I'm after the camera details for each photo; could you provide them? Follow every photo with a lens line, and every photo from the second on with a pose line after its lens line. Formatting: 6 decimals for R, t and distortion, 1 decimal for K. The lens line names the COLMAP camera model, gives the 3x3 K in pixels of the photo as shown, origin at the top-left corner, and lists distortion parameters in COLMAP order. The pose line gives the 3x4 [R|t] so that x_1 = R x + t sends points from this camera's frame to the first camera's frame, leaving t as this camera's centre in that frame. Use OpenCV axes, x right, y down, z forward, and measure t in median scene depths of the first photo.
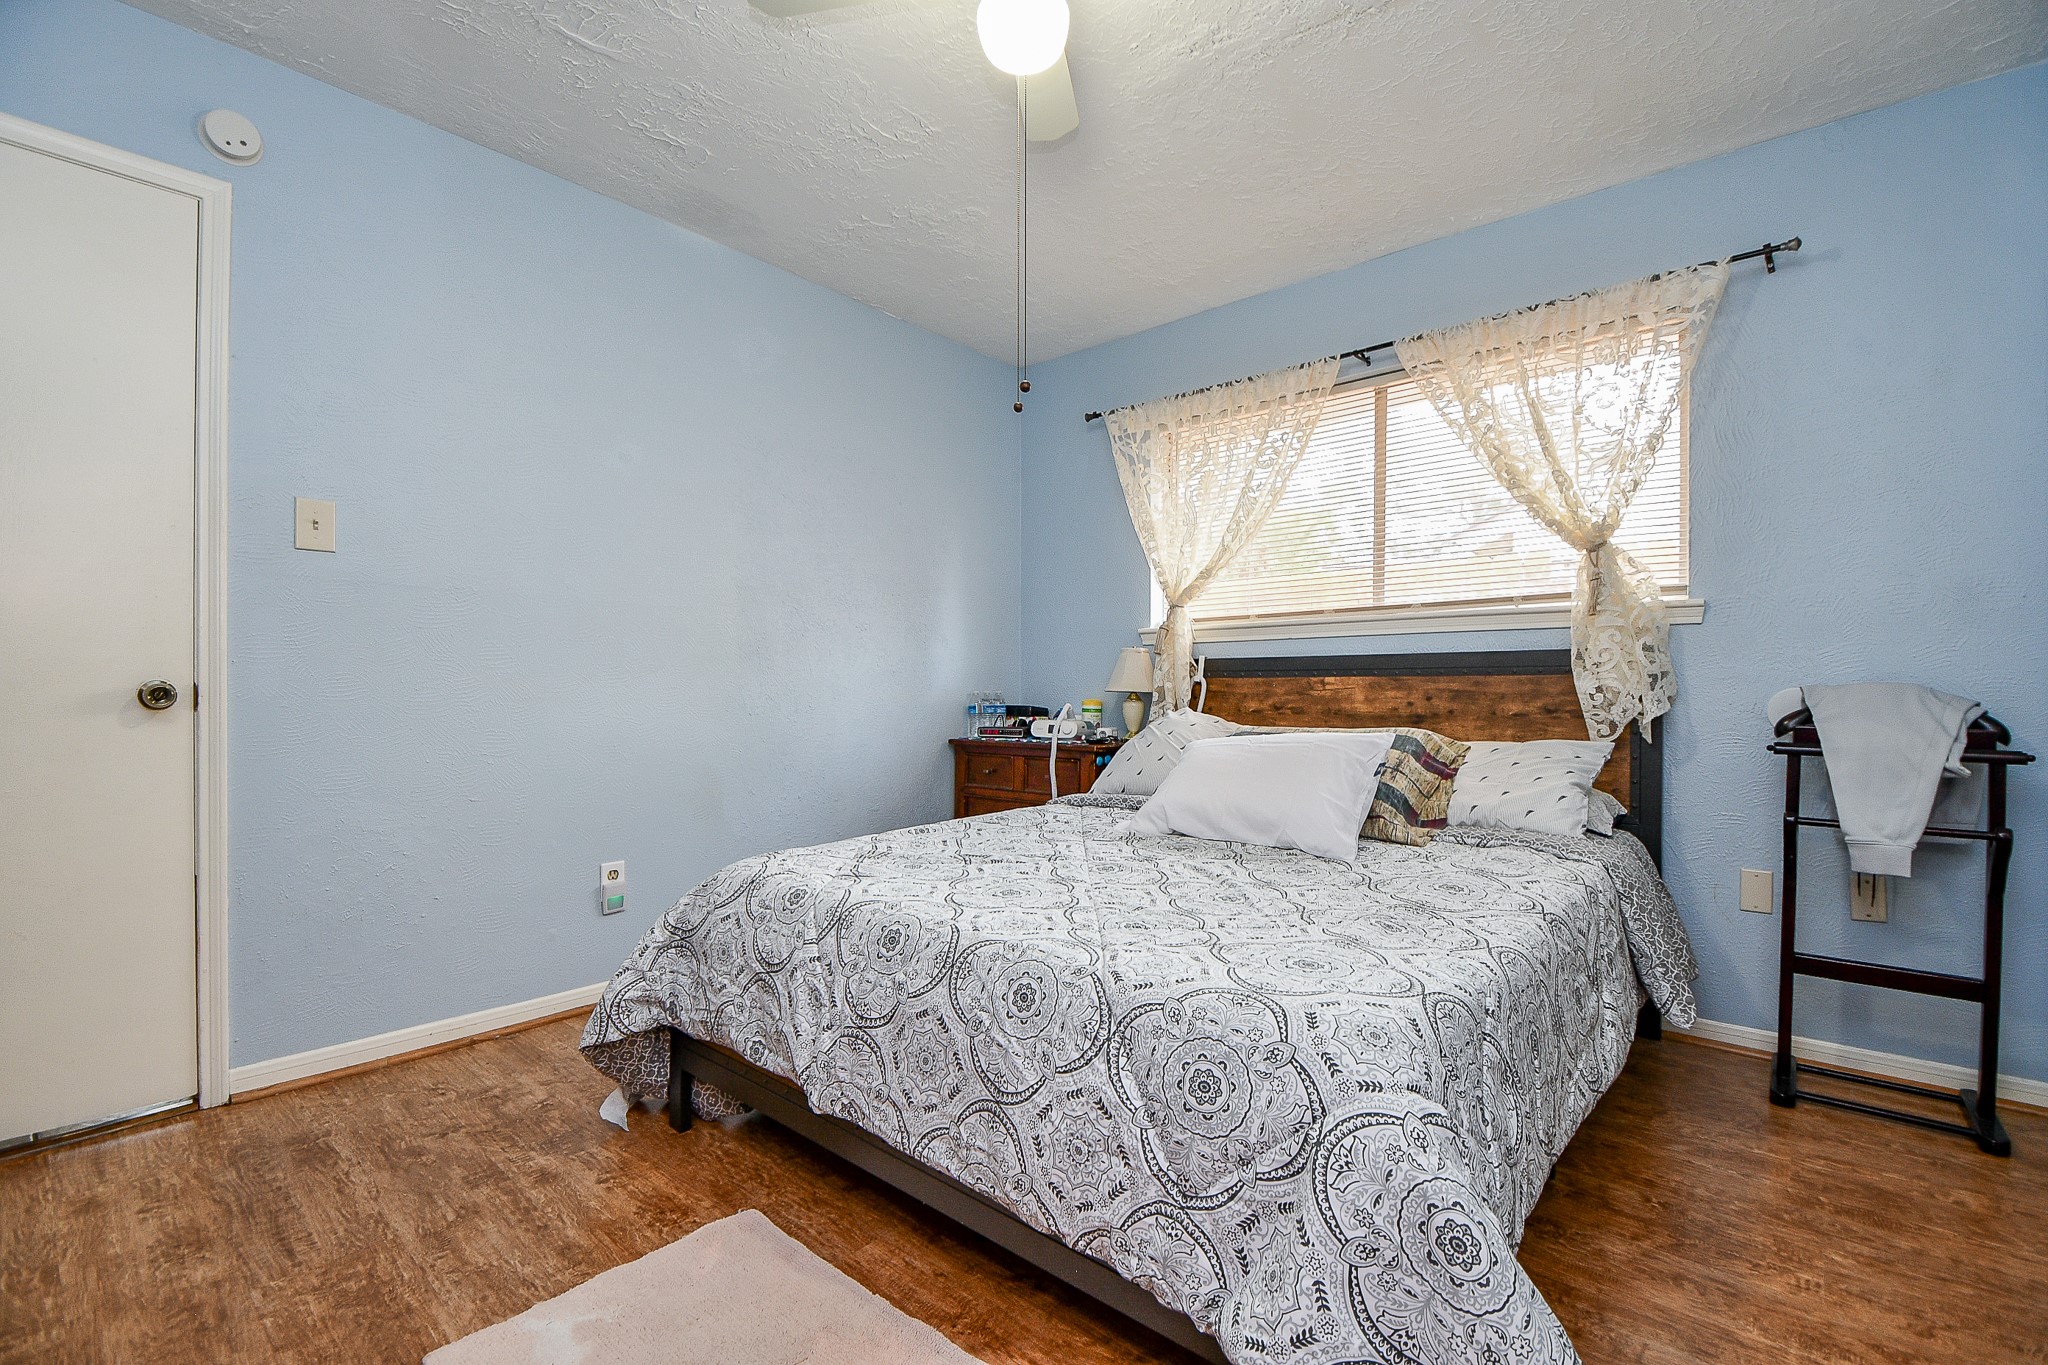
lens RADIAL K [[890.9, 0, 1030.7], [0, 890.9, 691.9], [0, 0, 1]] dist [0.027334, -0.022941]
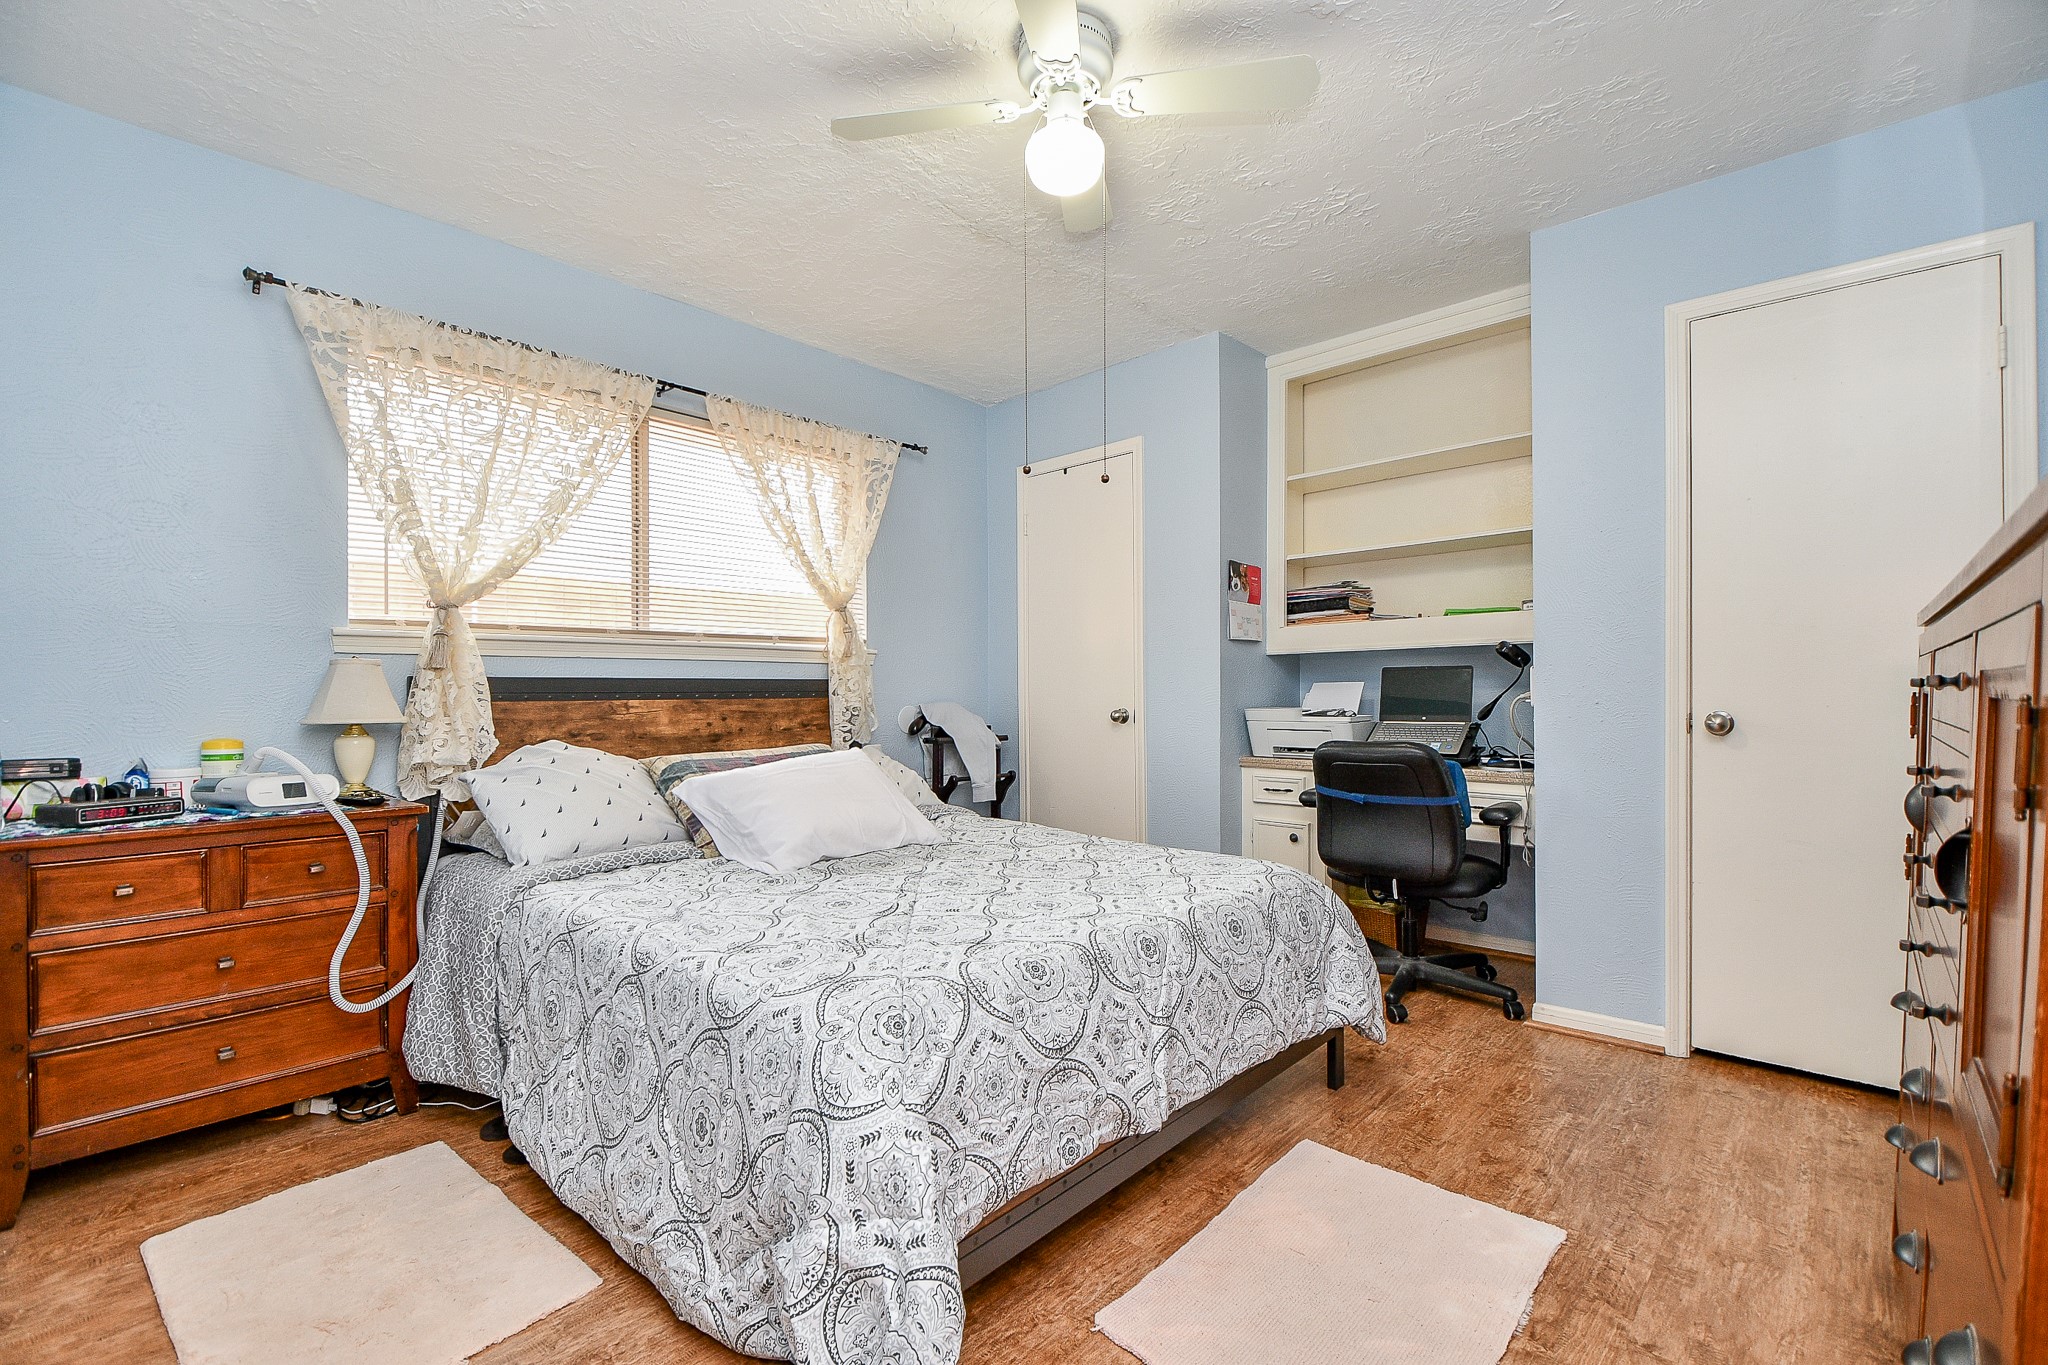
lens RADIAL K [[890.9, 0, 1030.7], [0, 890.9, 691.9], [0, 0, 1]] dist [0.027334, -0.022941]
pose [[0.026206, -0.001753, 0.999655, -0.680545], [0.008118, 0.999966, 0.001541, -0.025687], [-0.999624, 0.008074, 0.026220, 0.588134]]
